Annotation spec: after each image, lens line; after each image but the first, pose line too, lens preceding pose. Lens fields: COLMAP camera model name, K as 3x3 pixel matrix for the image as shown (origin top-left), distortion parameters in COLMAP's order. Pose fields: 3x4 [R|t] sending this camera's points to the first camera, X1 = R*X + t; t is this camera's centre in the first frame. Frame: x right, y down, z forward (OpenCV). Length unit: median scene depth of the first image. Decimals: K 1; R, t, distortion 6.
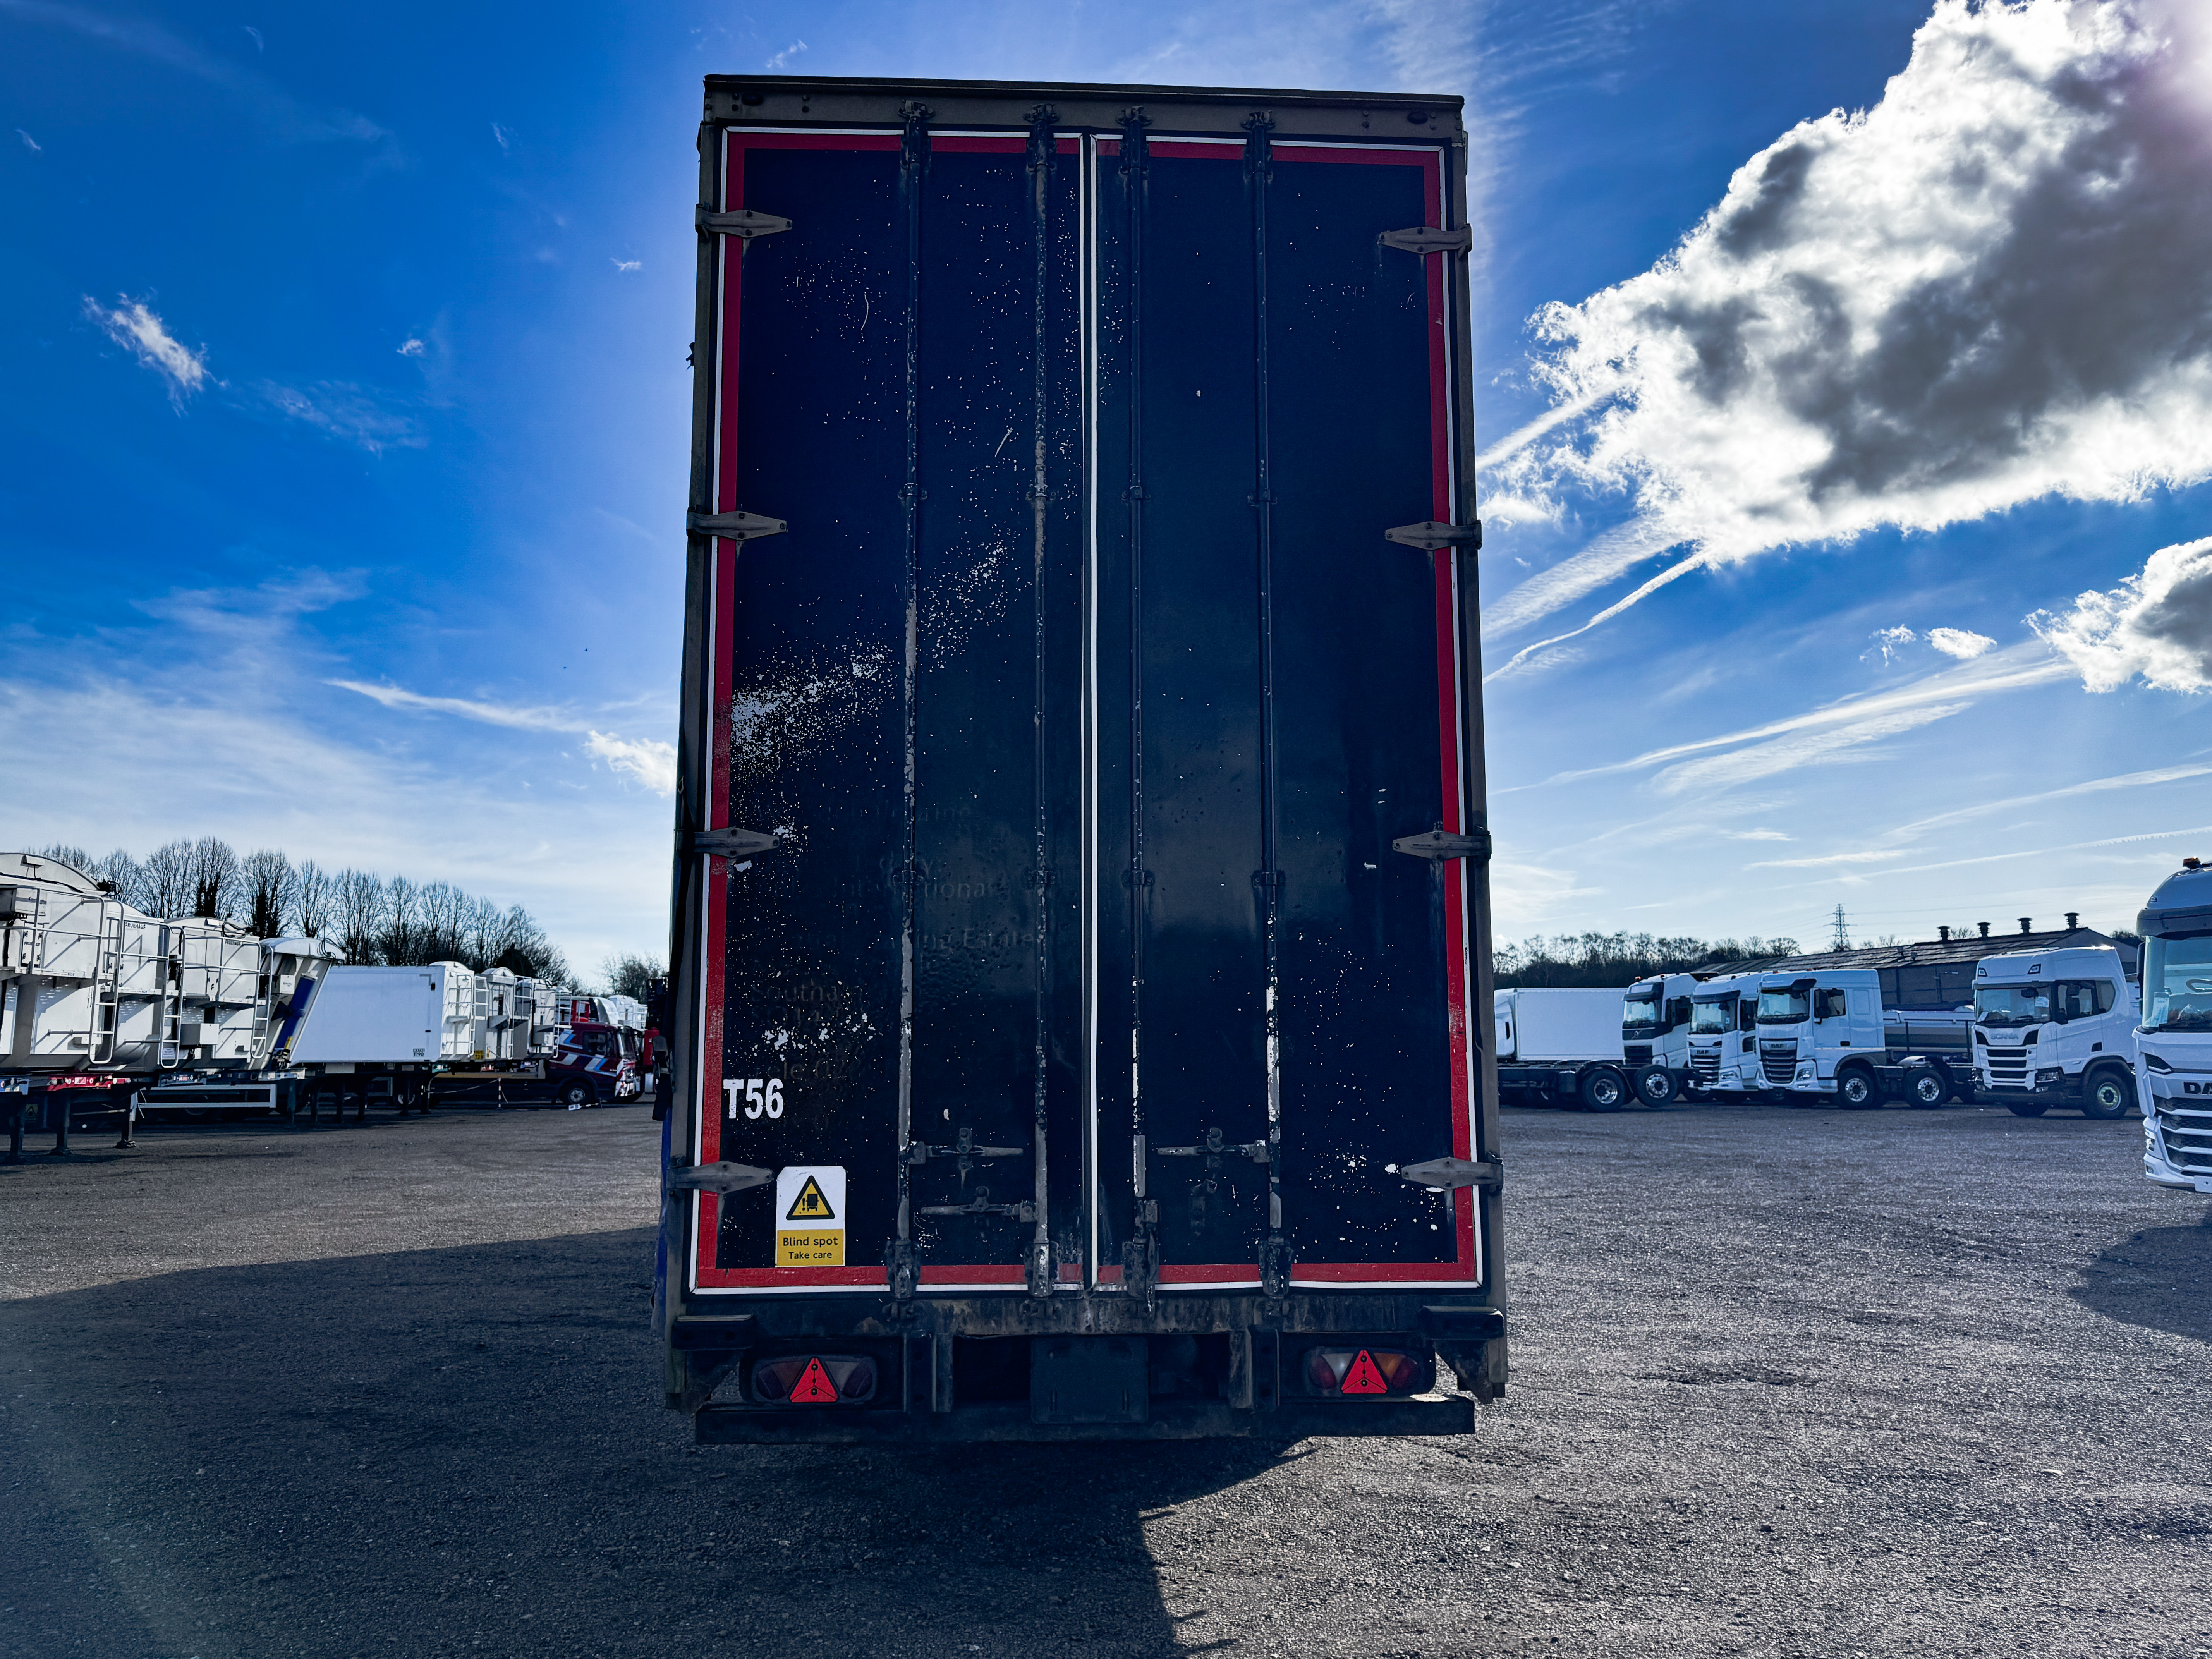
lens RADIAL K [[1626.5, 0, 1106.0], [0, 1626.5, 829.5], [0, 0, 1]] dist [0.028718, 0.005142]
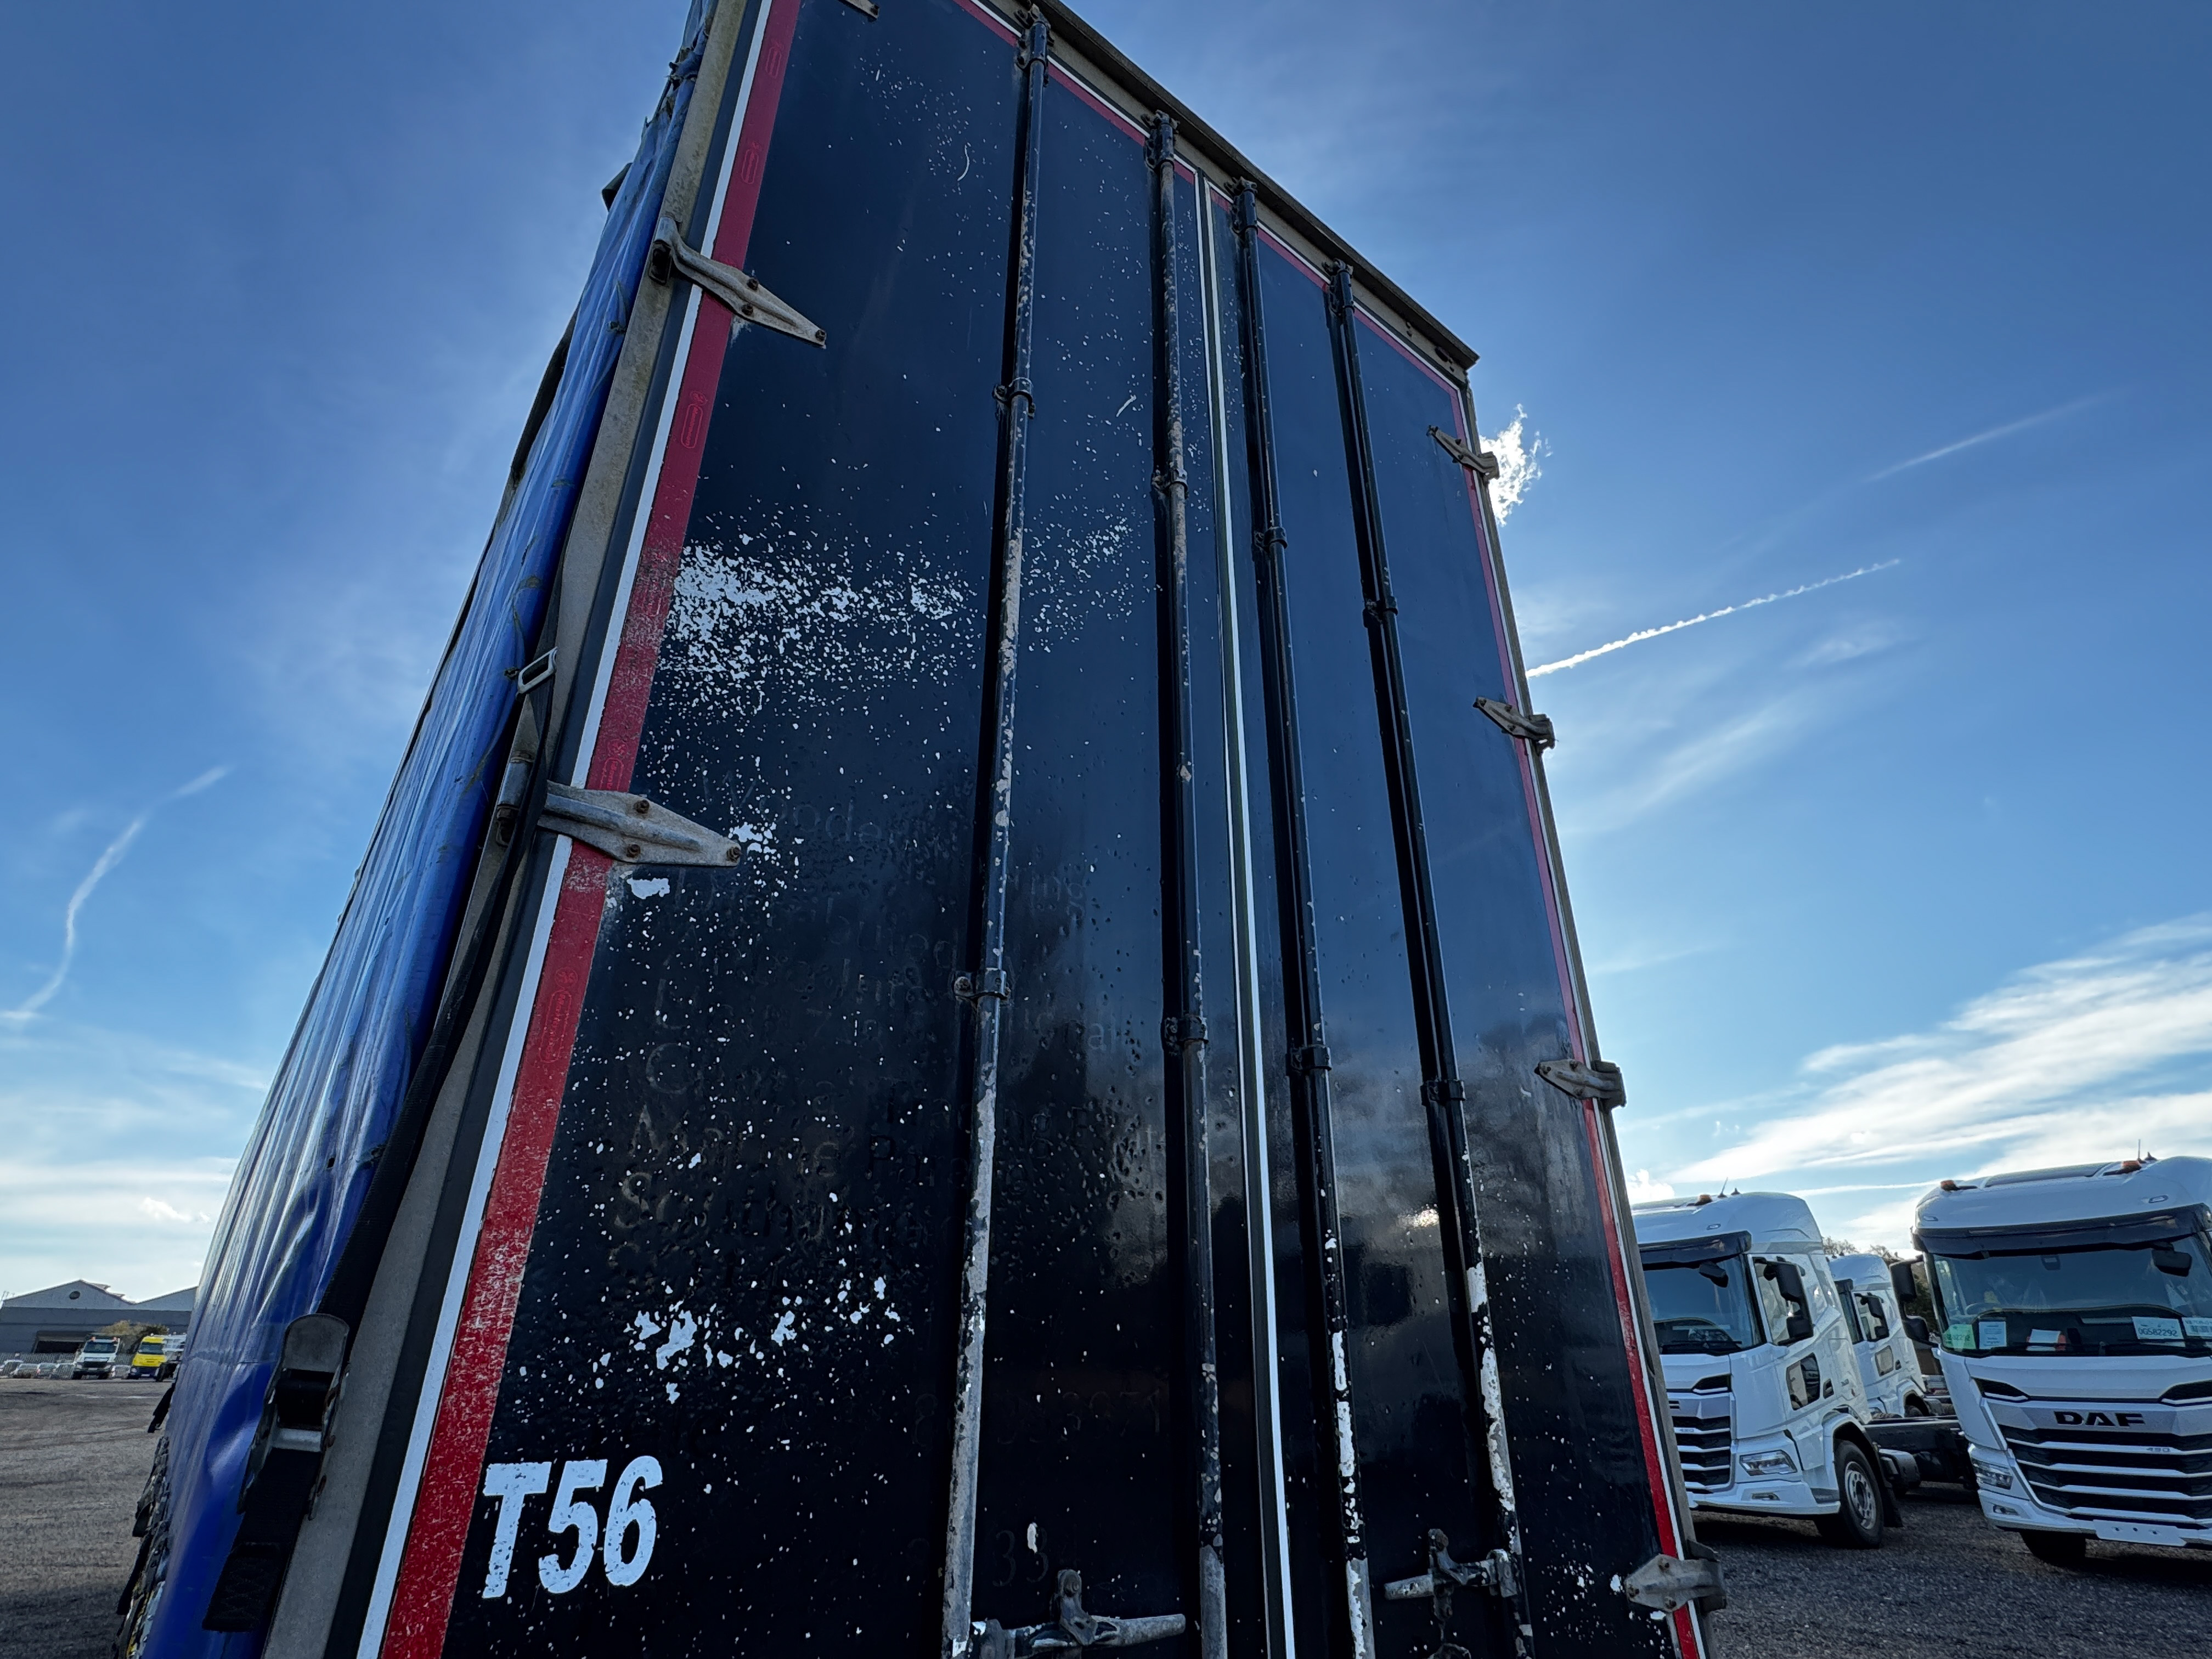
lens RADIAL K [[1095.2, 0, 1100.3], [0, 1095.2, 831.4], [0, 0, 1]] dist [-0.002078, 0.000303]
pose [[0.823963, 0.255009, 0.506019, -0.275779], [-0.084883, 0.938482, -0.334732, 0.094540], [-0.560250, 0.232854, 0.794921, 0.712525]]
